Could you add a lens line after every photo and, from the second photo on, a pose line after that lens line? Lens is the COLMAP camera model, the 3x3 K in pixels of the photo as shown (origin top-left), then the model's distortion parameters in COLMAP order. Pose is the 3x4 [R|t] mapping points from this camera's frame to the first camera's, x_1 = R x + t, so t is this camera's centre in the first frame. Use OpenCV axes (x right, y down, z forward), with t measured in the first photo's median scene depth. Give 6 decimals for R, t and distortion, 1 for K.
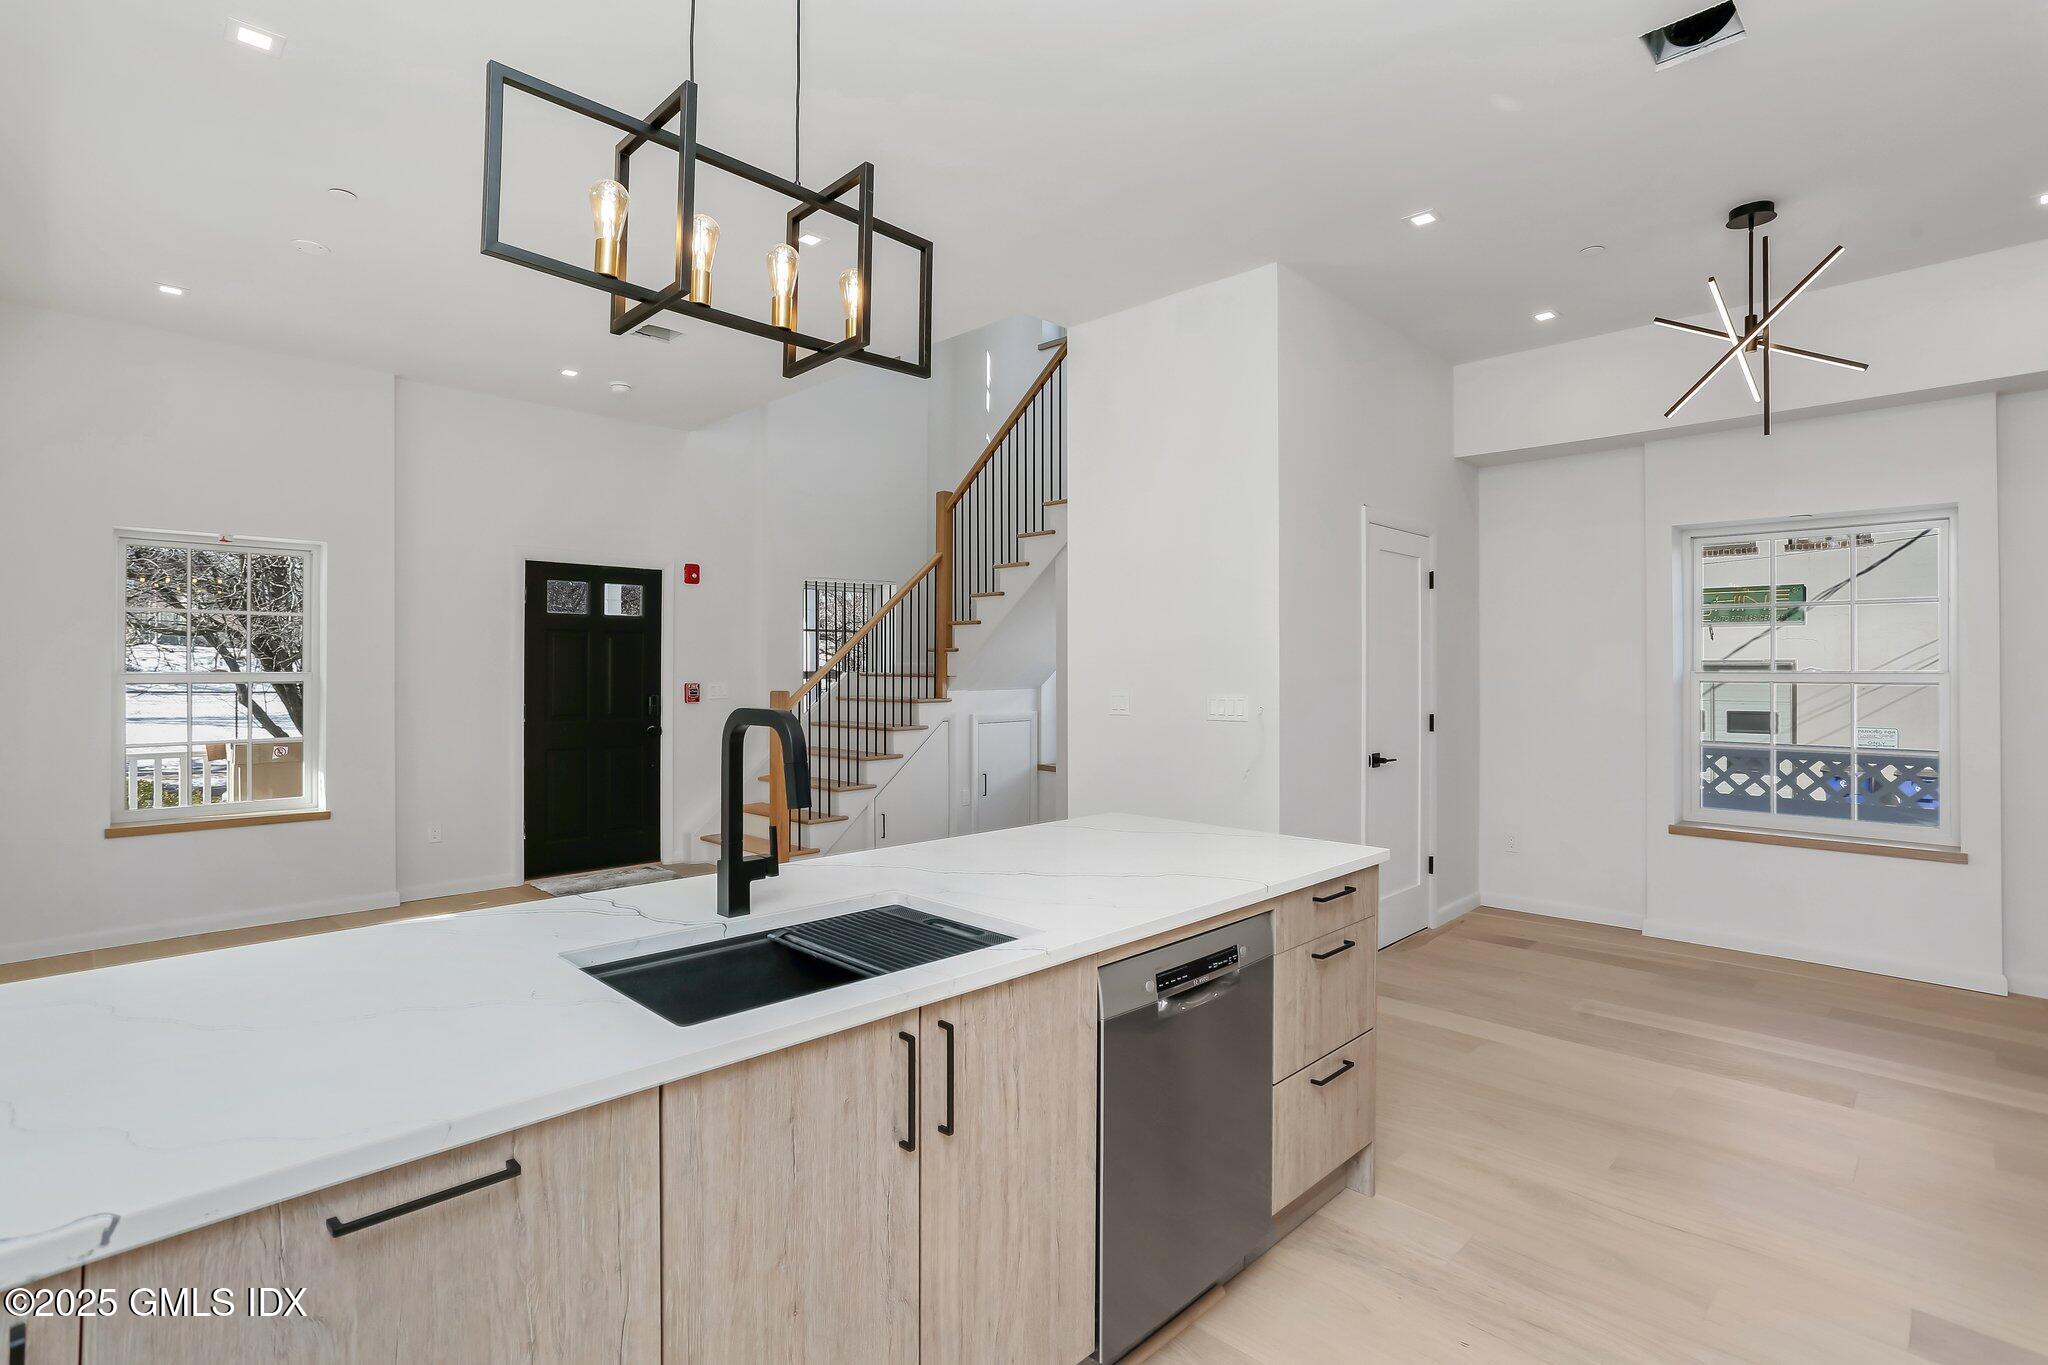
lens RADIAL K [[1000.6, 0, 1027.0], [0, 1000.6, 668.0], [0, 0, 1]] dist [-0.009126, 0.006457]
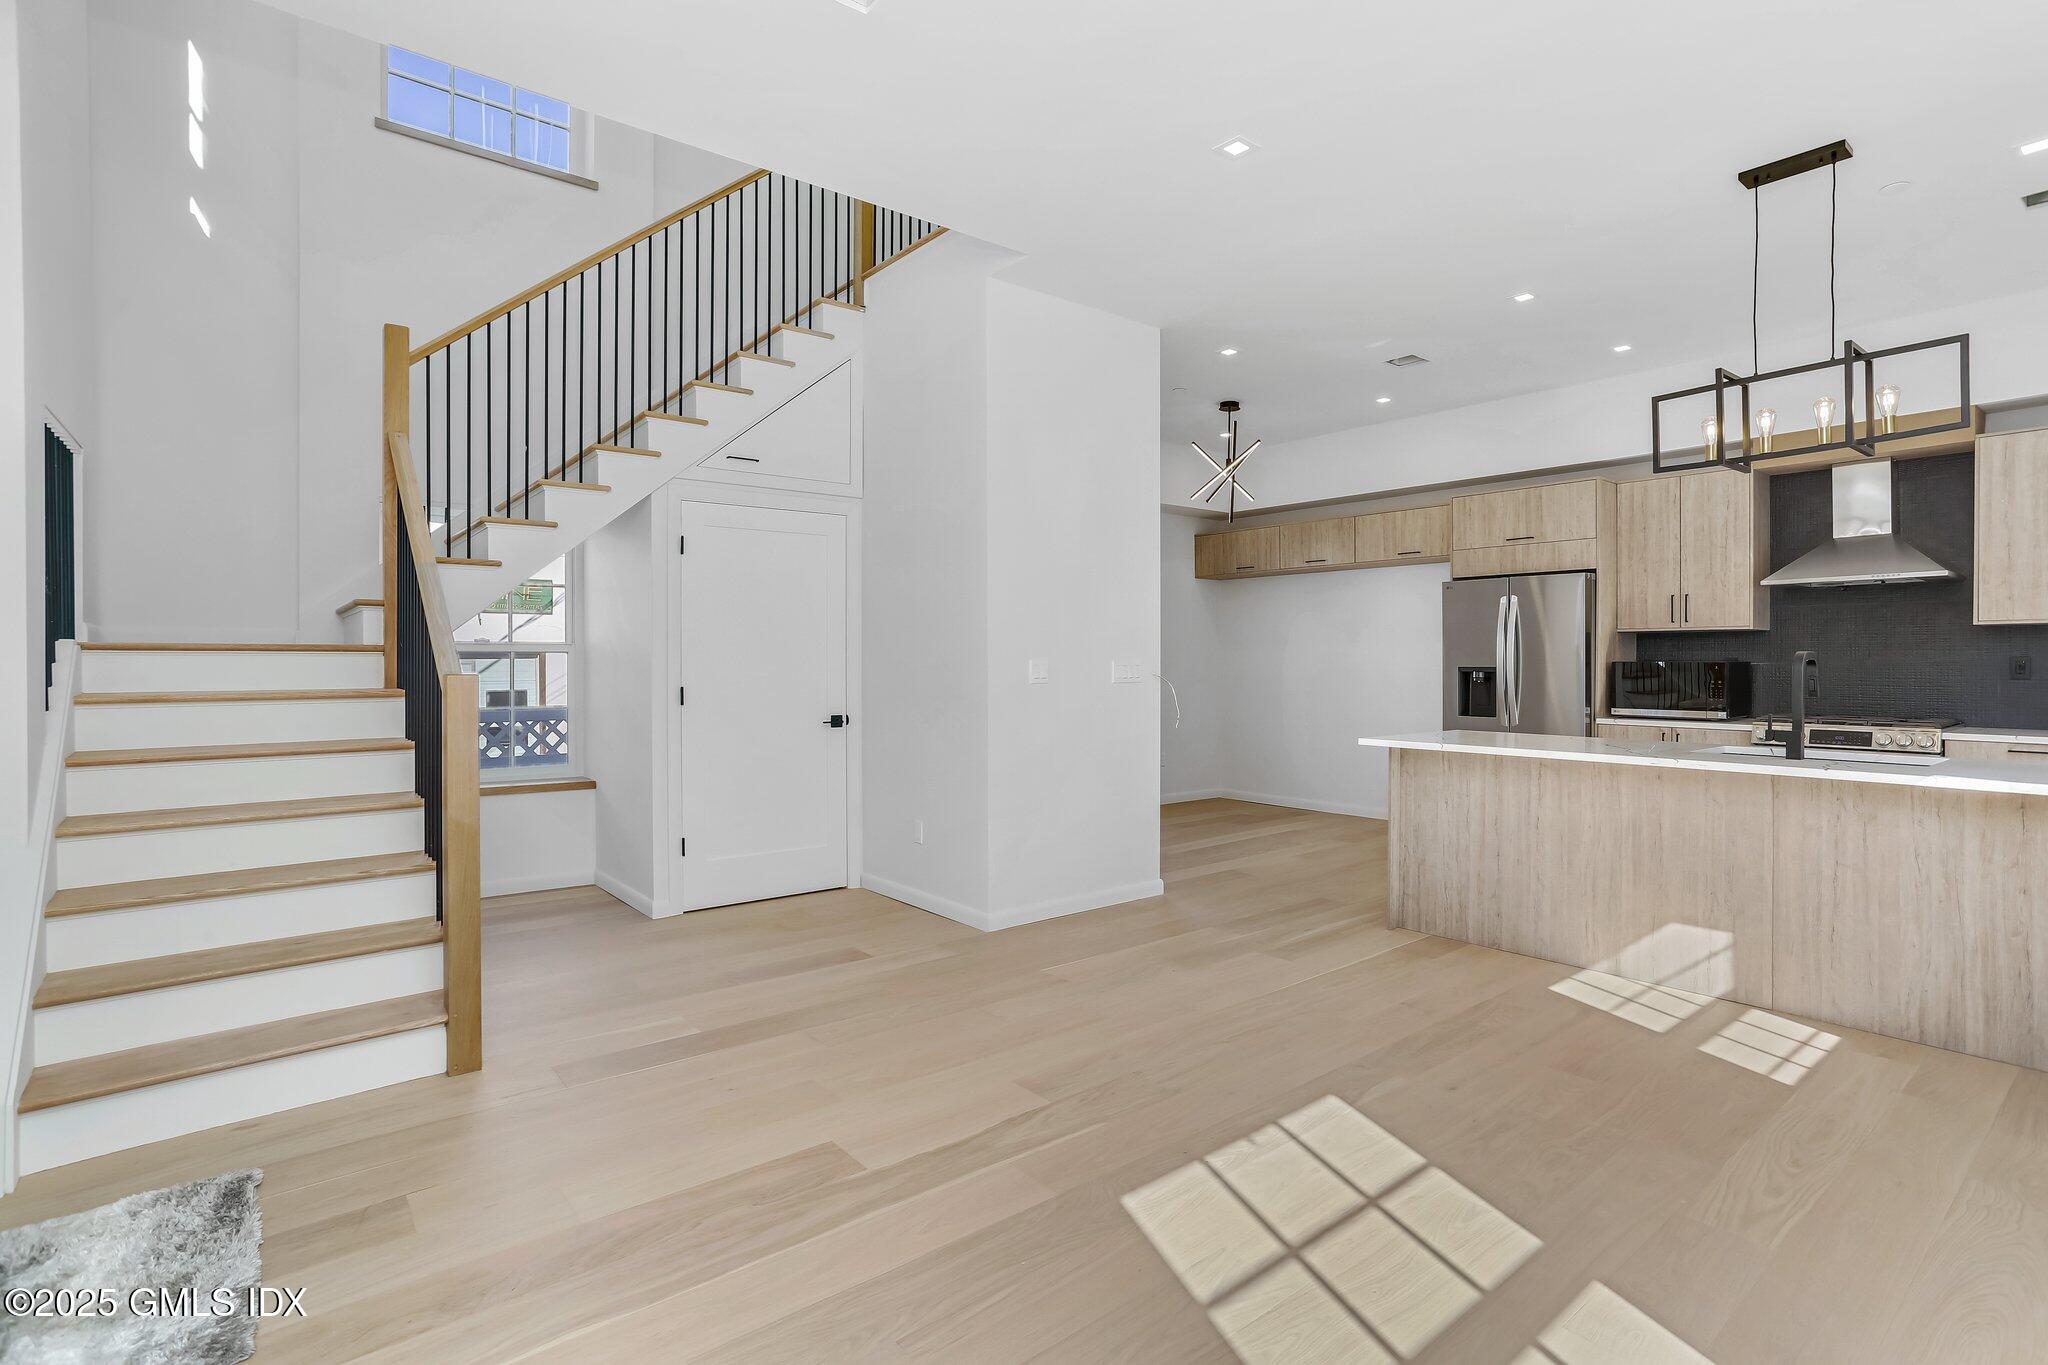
lens RADIAL K [[1000.6, 0, 1014.5], [0, 1000.6, 671.7], [0, 0, 1]] dist [-0.009126, 0.006457]
pose [[0.095417, -0.026783, 0.995077, -0.640468], [0.001683, 0.999641, 0.026745, 0.006284], [-0.995436, -0.000877, 0.095428, 0.622429]]
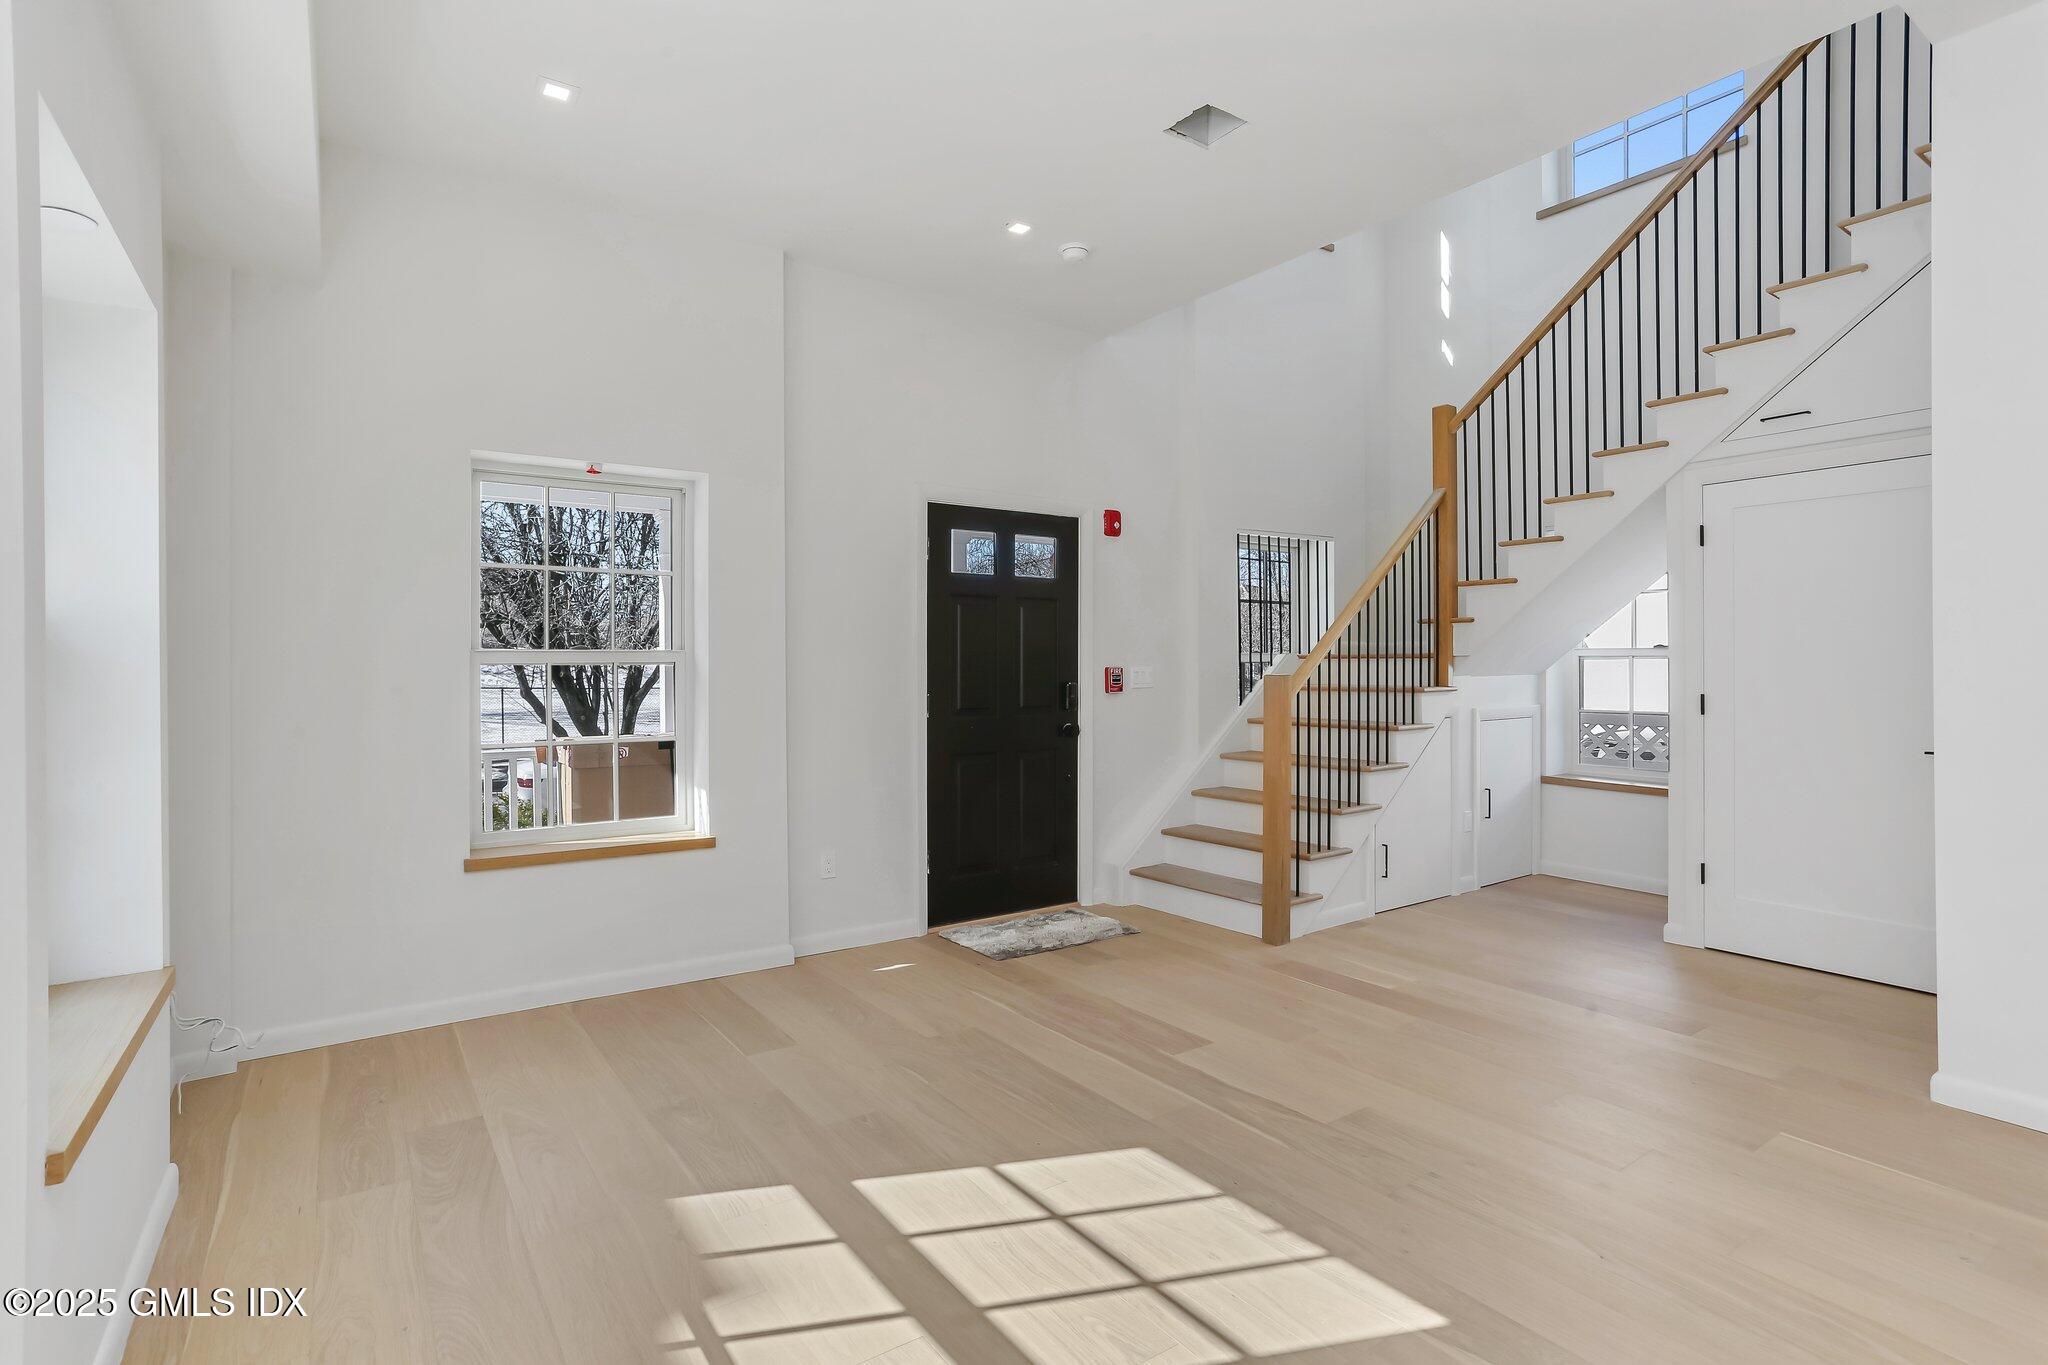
lens RADIAL K [[1000.6, 0, 1016.6], [0, 1000.6, 674.1], [0, 0, 1]] dist [-0.009126, 0.006457]
pose [[0.987807, -0.005790, -0.155578, -0.290001], [0.006906, 0.999954, 0.006631, 0.014760], [0.155532, -0.007624, 0.987801, 0.240737]]
